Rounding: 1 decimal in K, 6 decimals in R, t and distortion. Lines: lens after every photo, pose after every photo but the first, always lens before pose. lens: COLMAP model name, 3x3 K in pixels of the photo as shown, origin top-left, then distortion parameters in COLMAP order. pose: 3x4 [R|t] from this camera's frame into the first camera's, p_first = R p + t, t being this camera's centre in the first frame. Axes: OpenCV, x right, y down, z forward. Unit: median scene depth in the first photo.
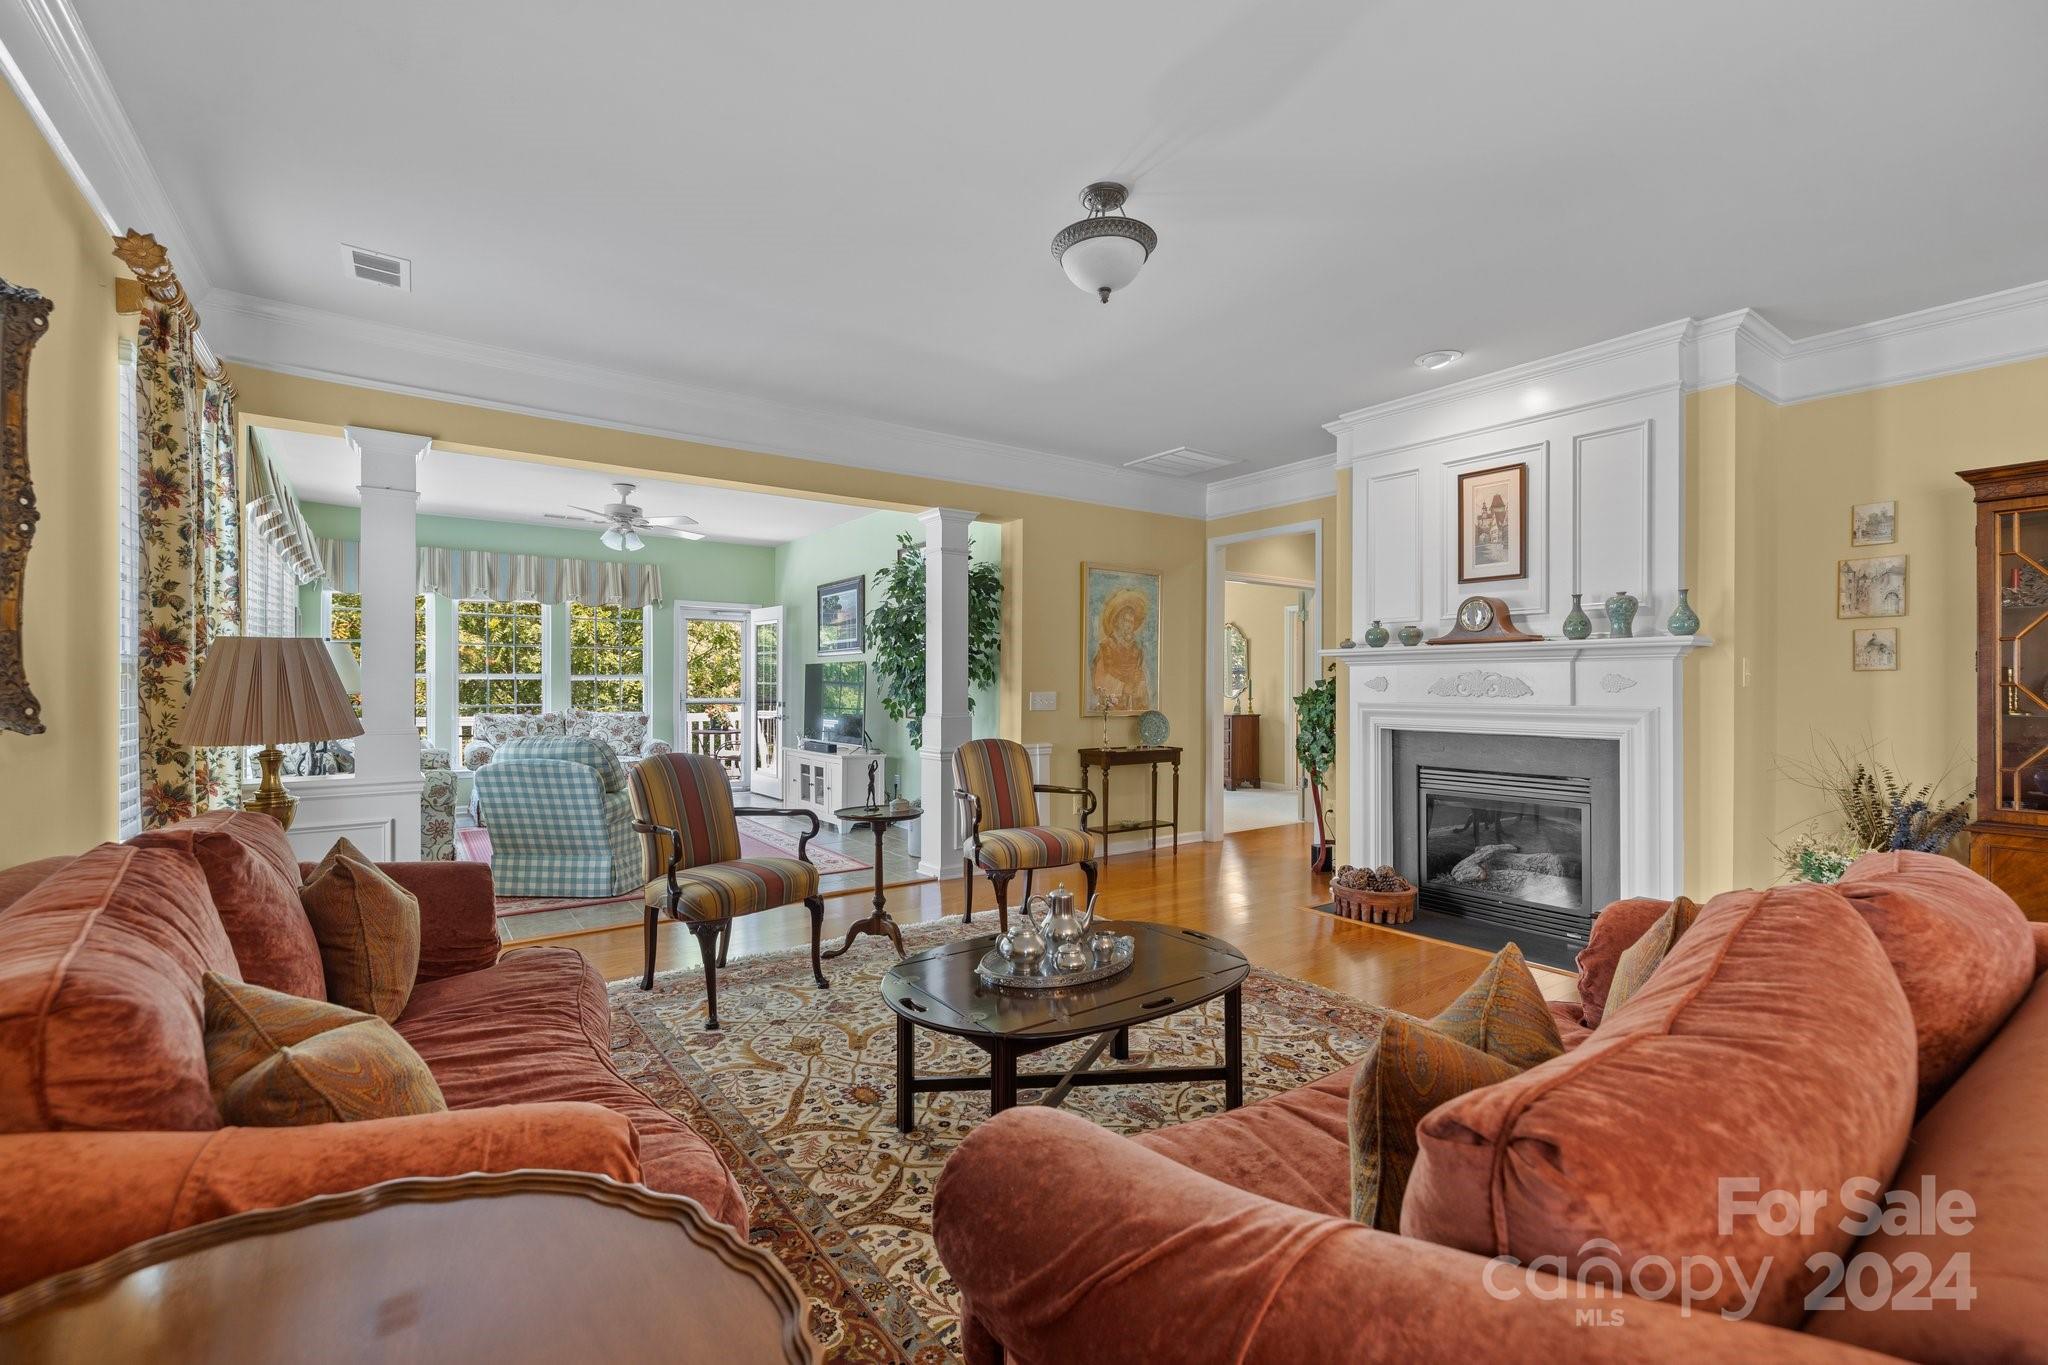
lens RADIAL K [[866.8, 0, 1007.1], [0, 866.8, 686.4], [0, 0, 1]] dist [0.000041, 0.000041]
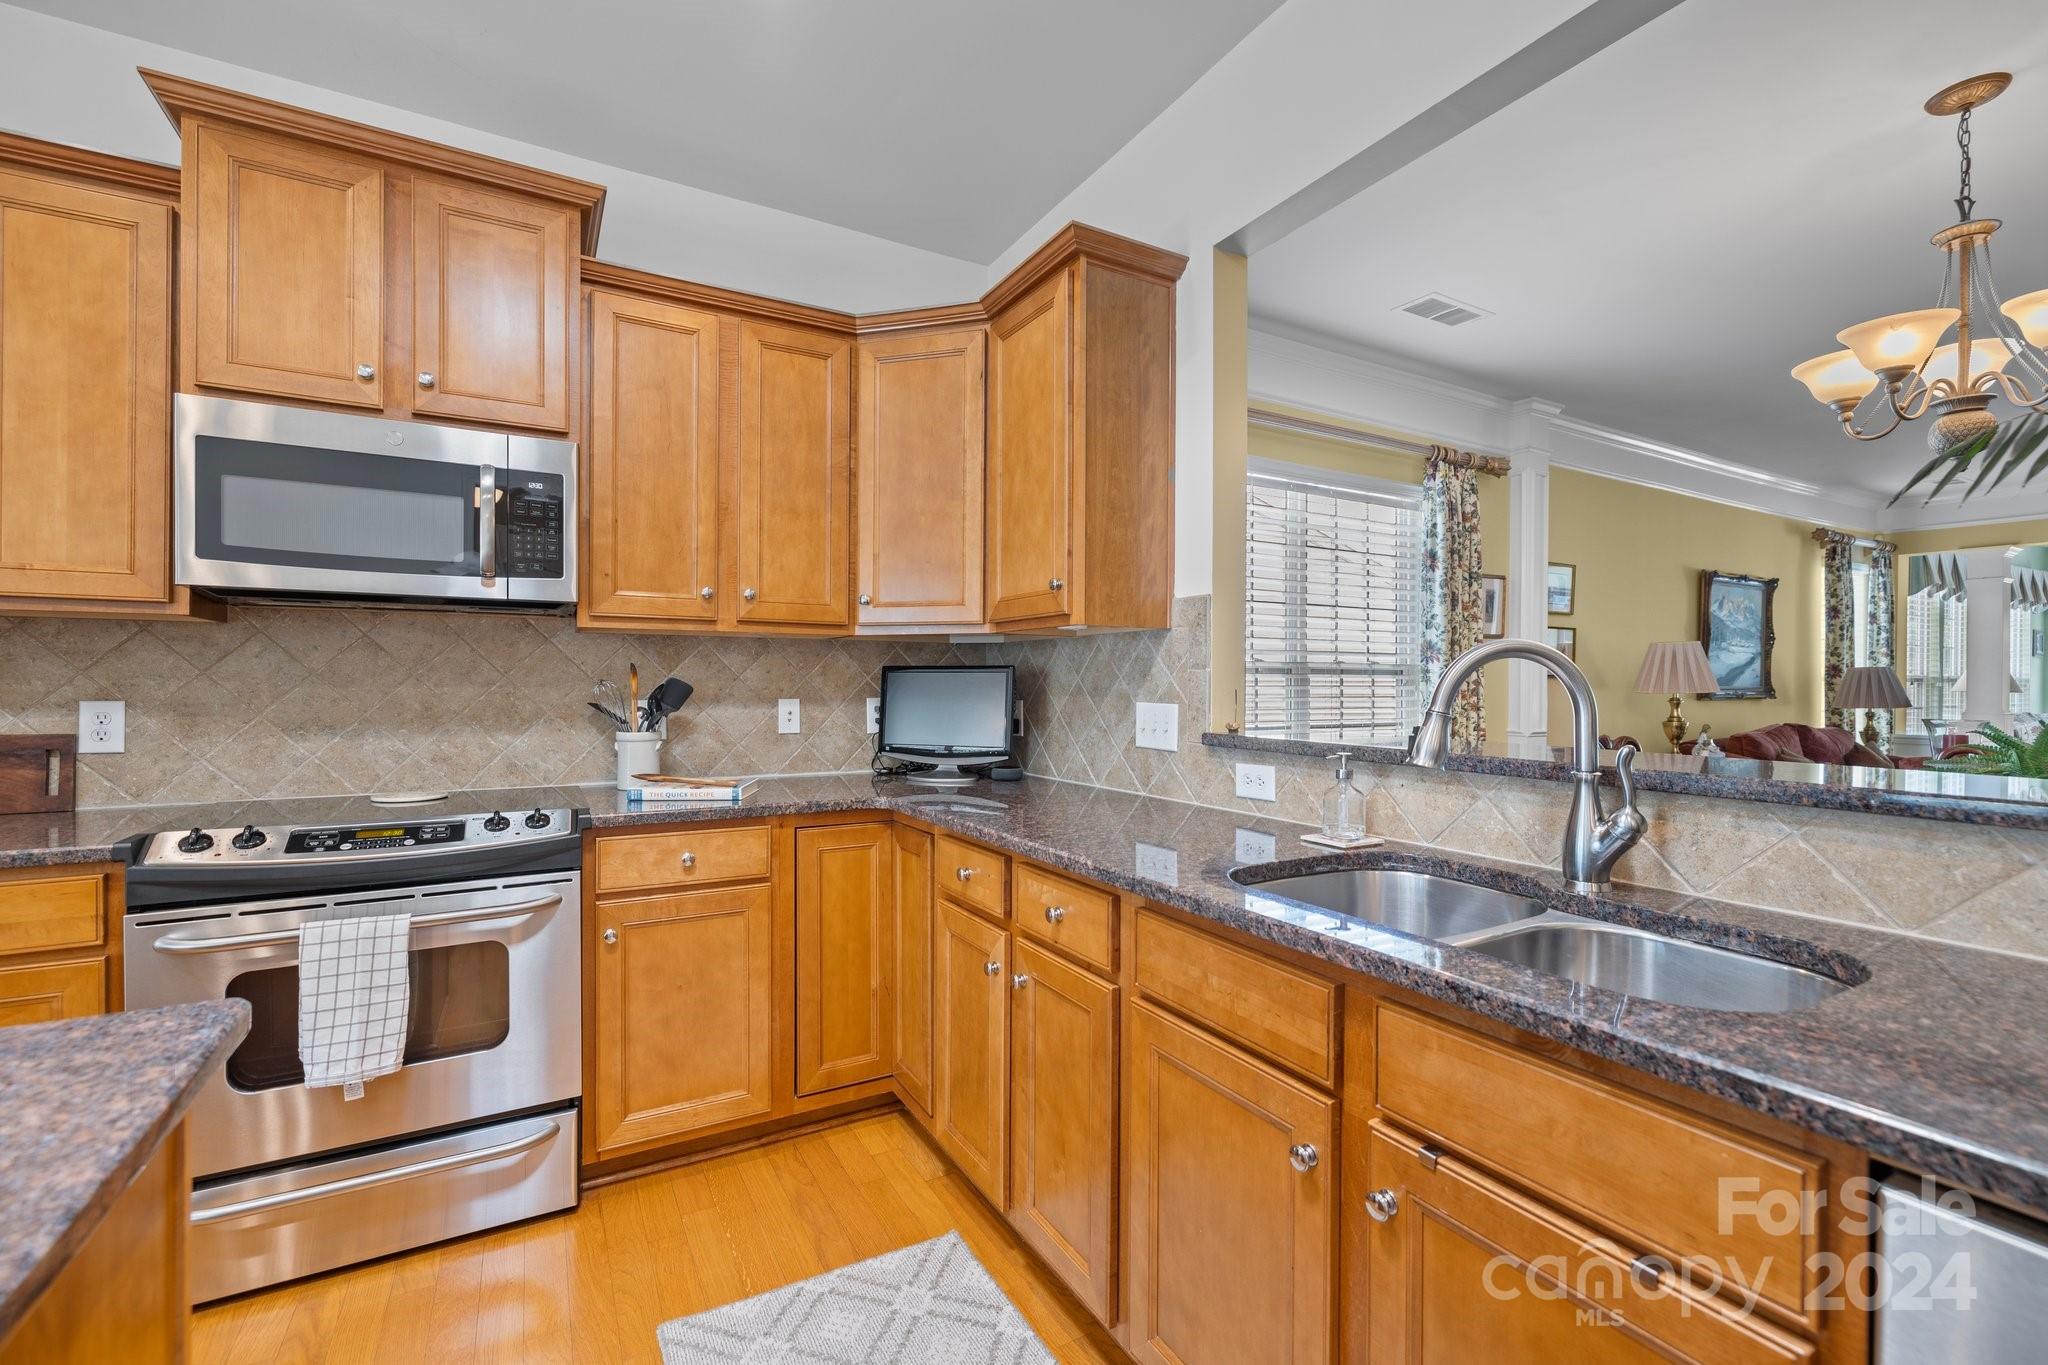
lens RADIAL K [[866.8, 0, 1011.6], [0, 866.8, 684.3], [0, 0, 1]] dist [0.000041, 0.000041]
pose [[-0.107354, 0.001580, -0.994220, 0.773856], [-0.007219, 0.999971, 0.002369, 0.002490], [0.994195, 0.007432, -0.107339, -0.488734]]
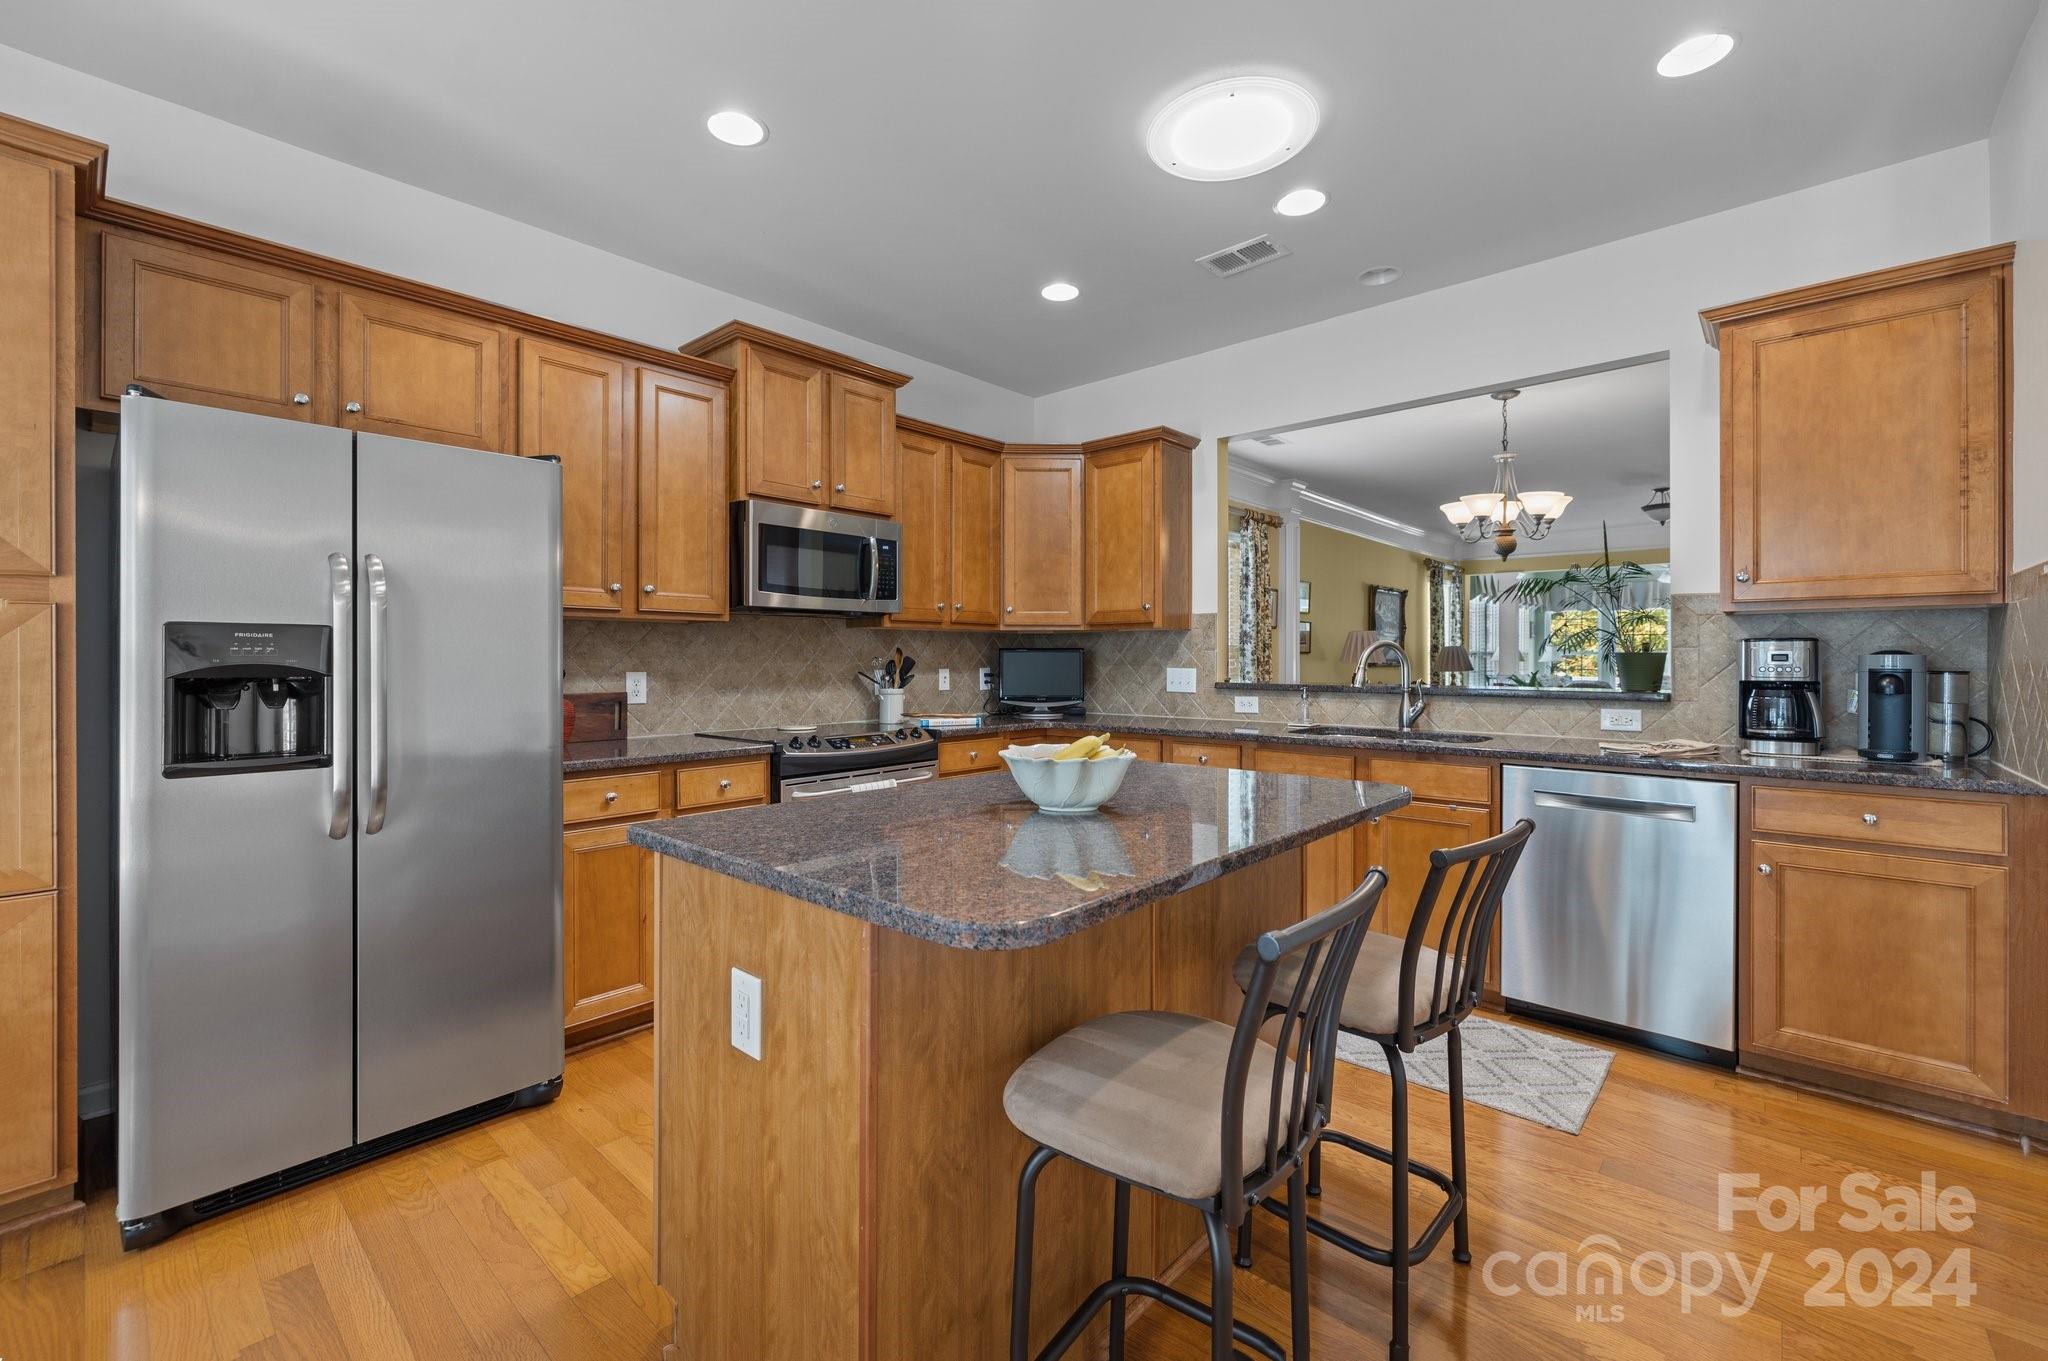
lens RADIAL K [[866.8, 0, 1018.1], [0, 866.8, 654.1], [0, 0, 1]] dist [0.000041, 0.000041]
pose [[0.222727, -0.005391, -0.974866, 1.056025], [-0.001929, 0.999980, -0.005971, 0.003819], [0.974879, 0.003211, 0.222712, -0.753109]]
